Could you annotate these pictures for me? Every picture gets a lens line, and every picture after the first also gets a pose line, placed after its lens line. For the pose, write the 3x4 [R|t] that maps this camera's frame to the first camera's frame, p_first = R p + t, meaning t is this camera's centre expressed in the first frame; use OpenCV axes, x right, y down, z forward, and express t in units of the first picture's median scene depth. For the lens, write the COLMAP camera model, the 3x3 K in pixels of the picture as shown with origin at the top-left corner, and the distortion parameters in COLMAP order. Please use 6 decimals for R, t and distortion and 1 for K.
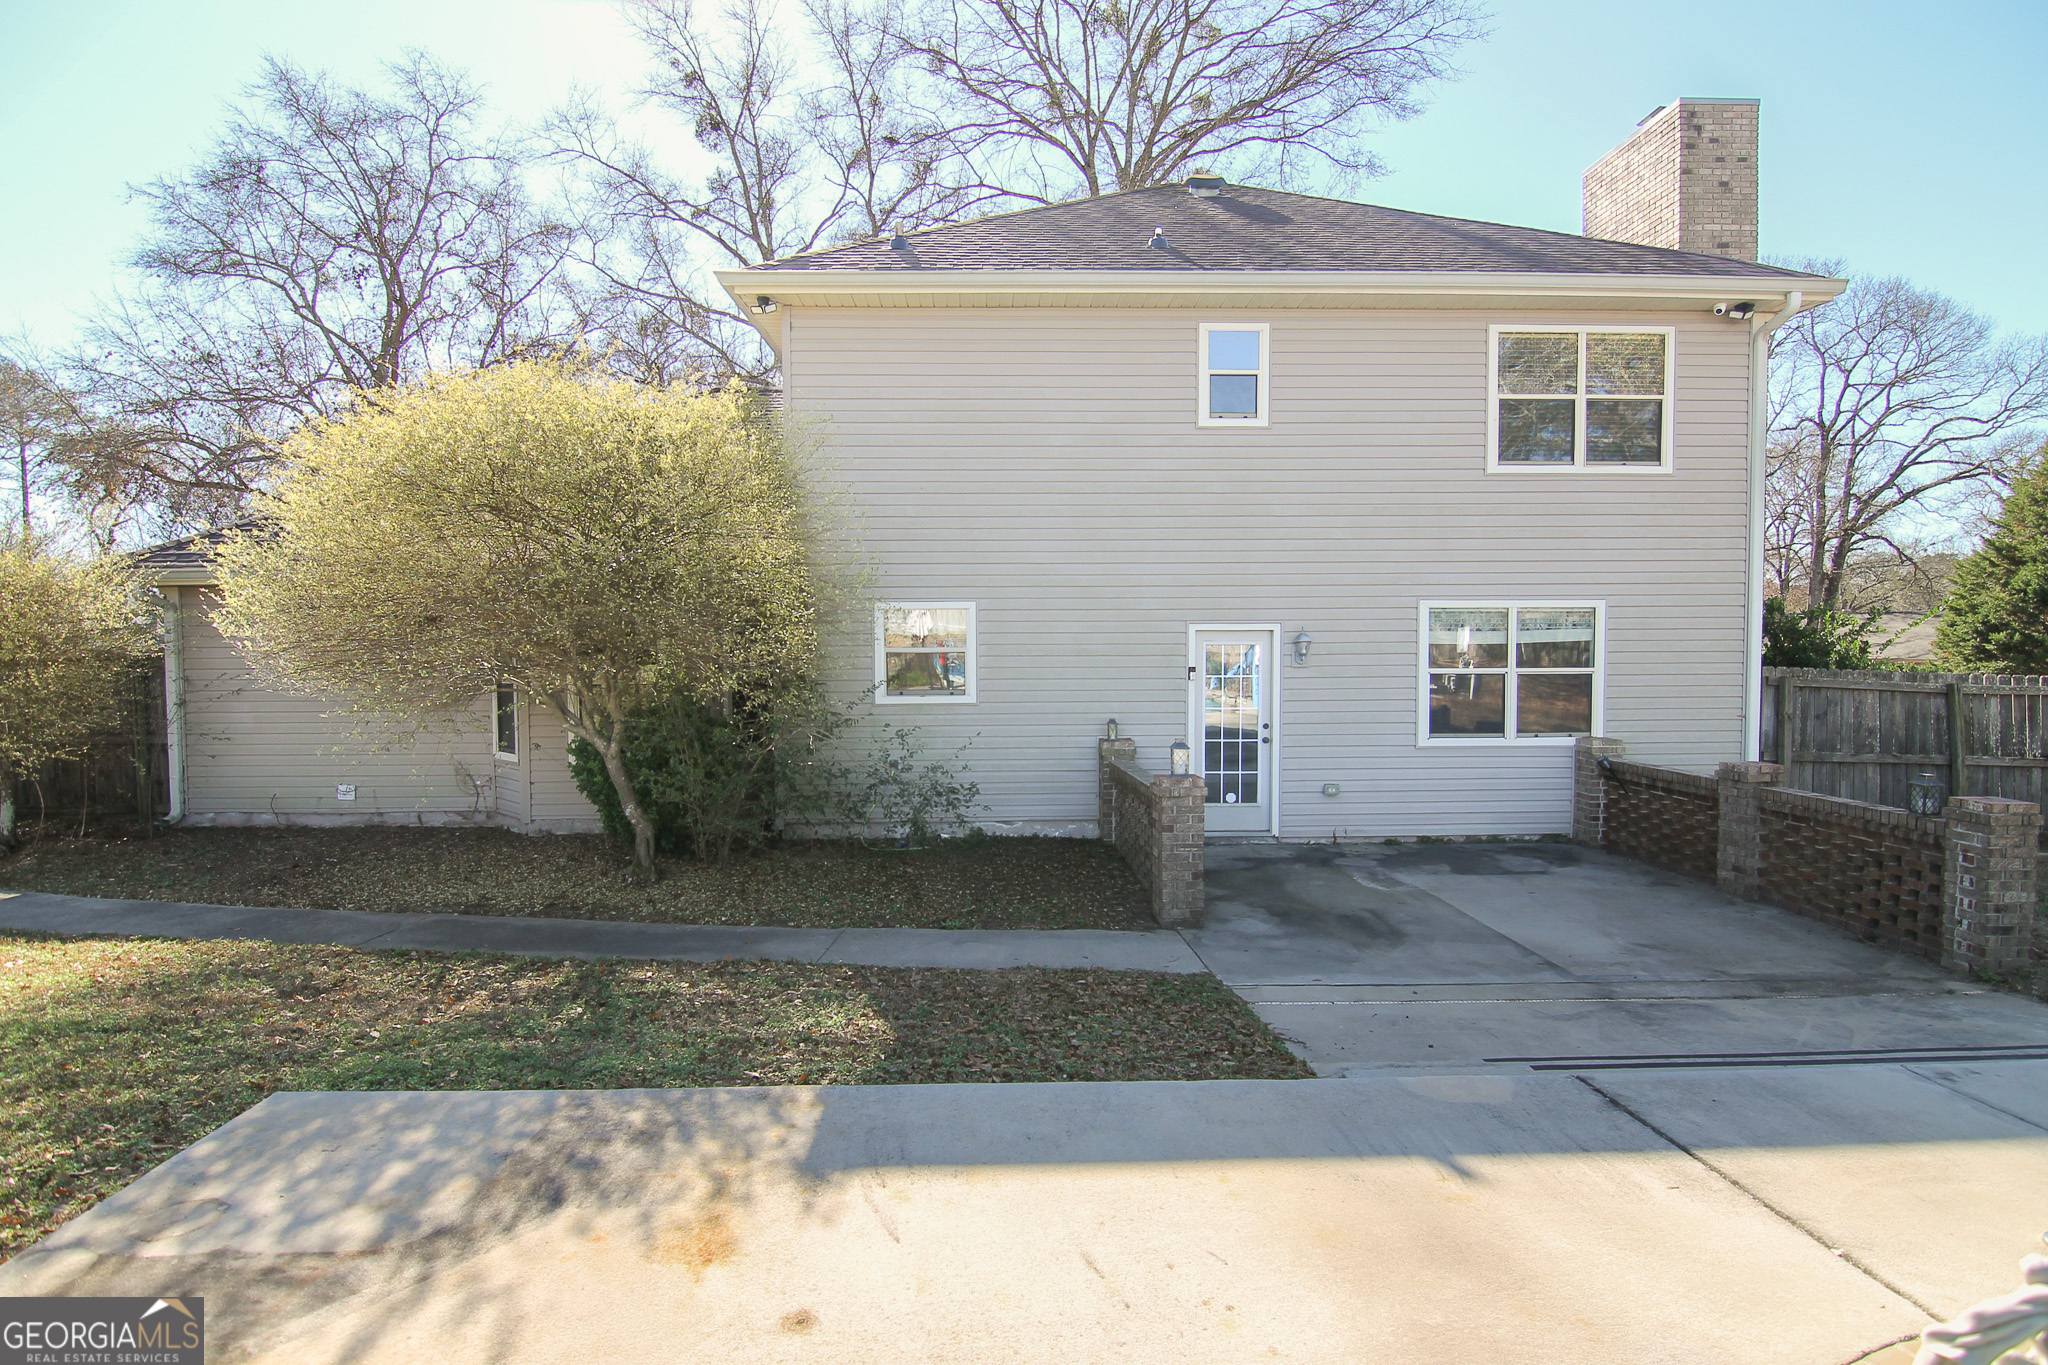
lens RADIAL K [[1073.3, 0, 1017.5], [0, 1073.3, 691.0], [0, 0, 1]] dist [-0.016033, -0.000859]
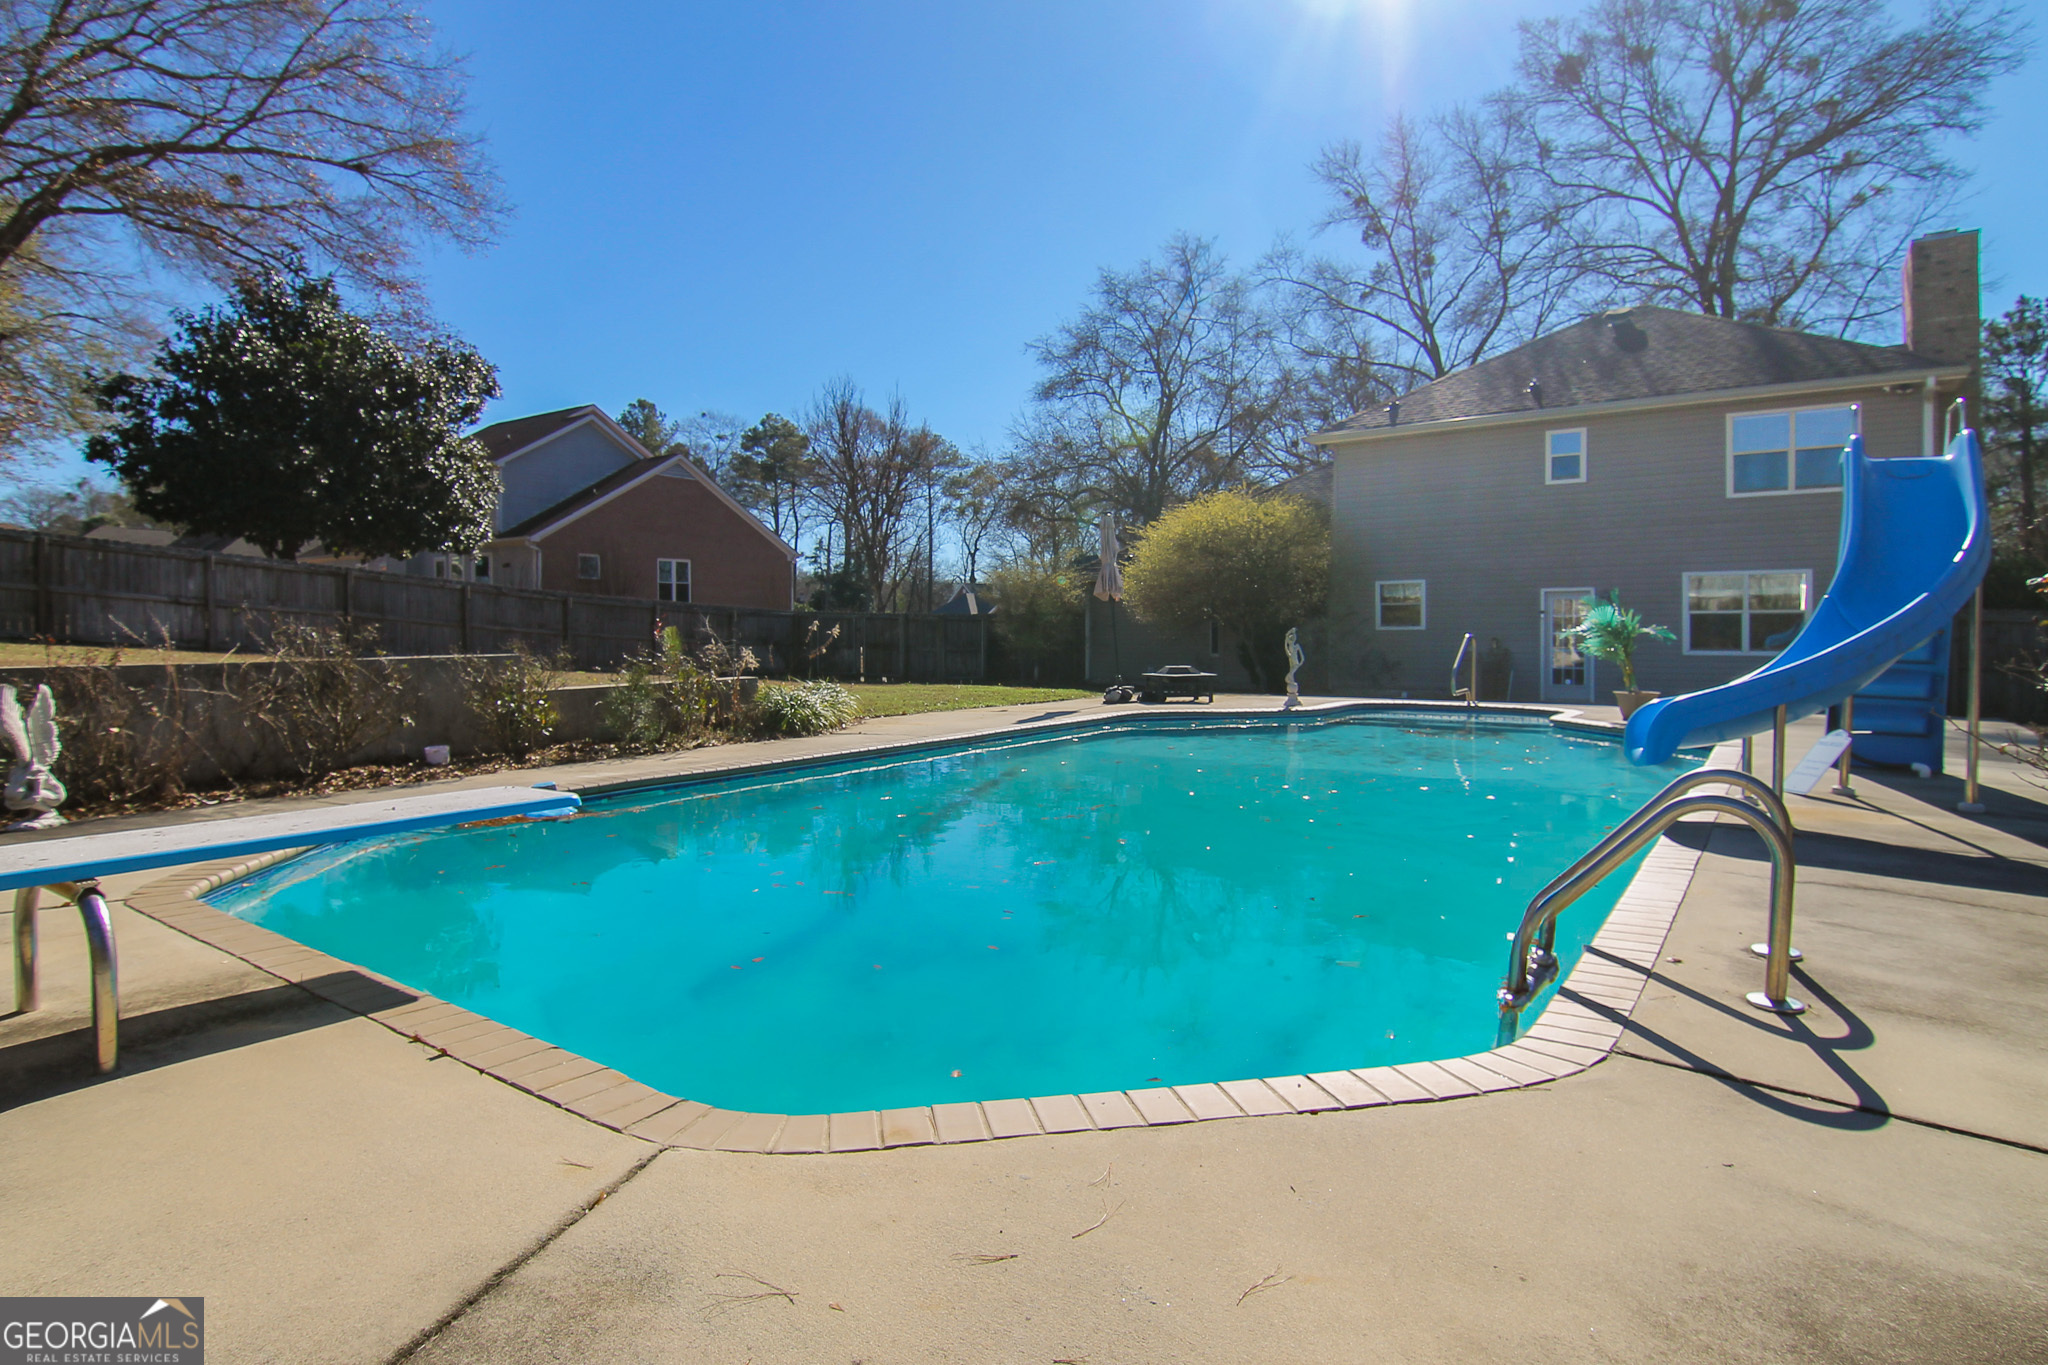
lens RADIAL K [[1095.6, 0, 992.1], [0, 1095.6, 718.7], [0, 0, 1]] dist [-0.029639, -0.000512]
pose [[0.785920, 0.047173, -0.616526, 0.226019], [-0.021615, 0.998572, 0.048852, 0.036347], [0.617951, -0.025068, 0.785817, -0.429750]]
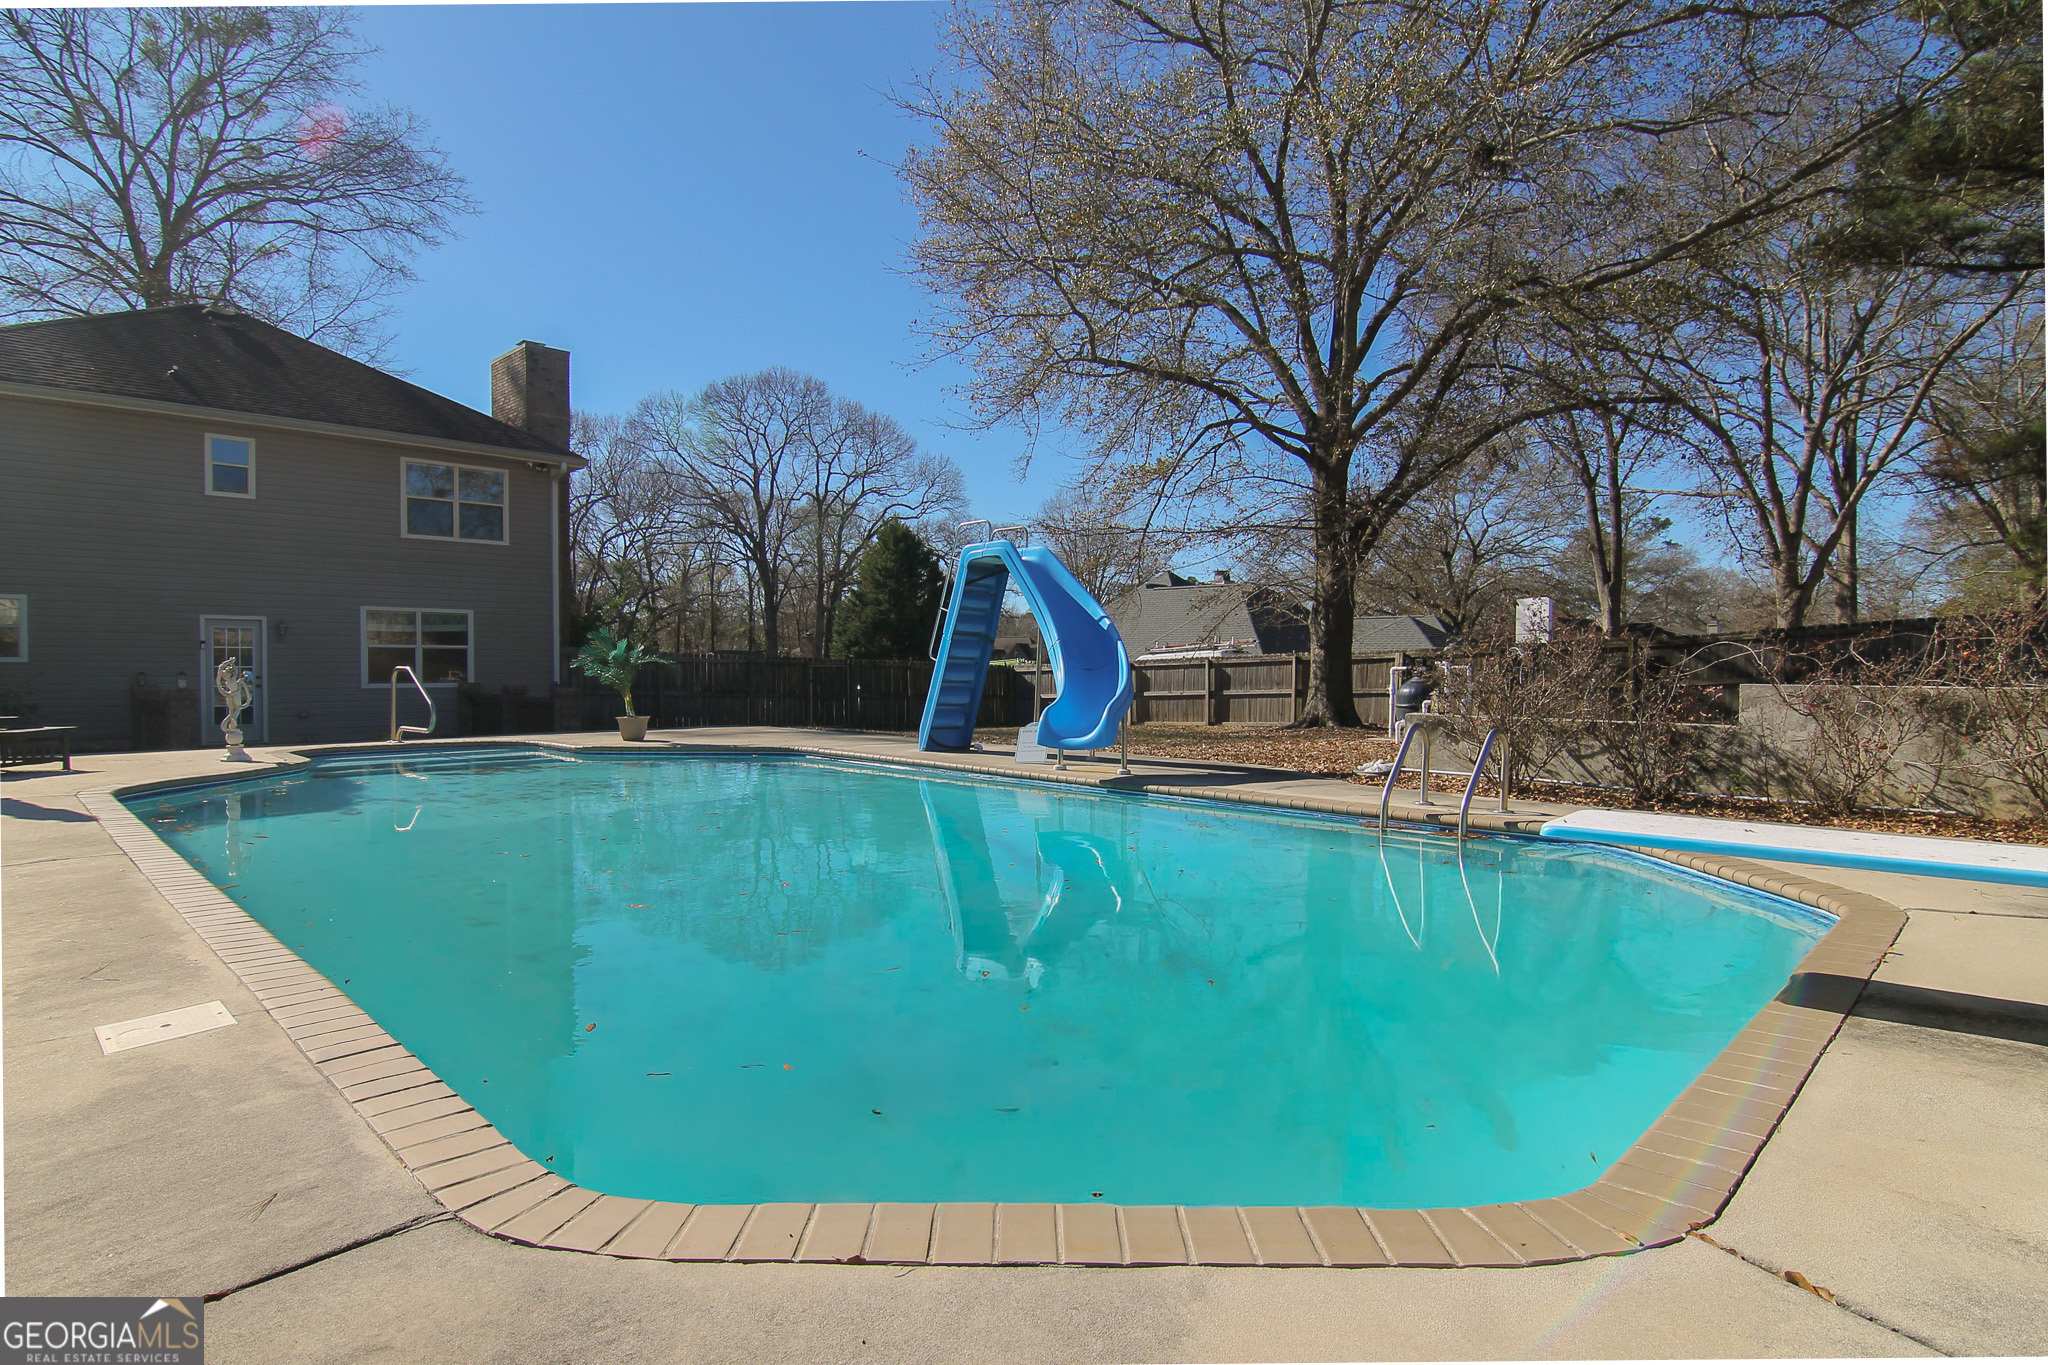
lens RADIAL K [[1073.3, 0, 1017.5], [0, 1073.3, 691.0], [0, 0, 1]] dist [-0.016033, -0.000859]
pose [[0.723734, -0.012004, 0.689975, -0.021821], [0.026351, 0.999600, -0.010249, 0.038797], [-0.689576, 0.025599, 0.723761, -0.387415]]
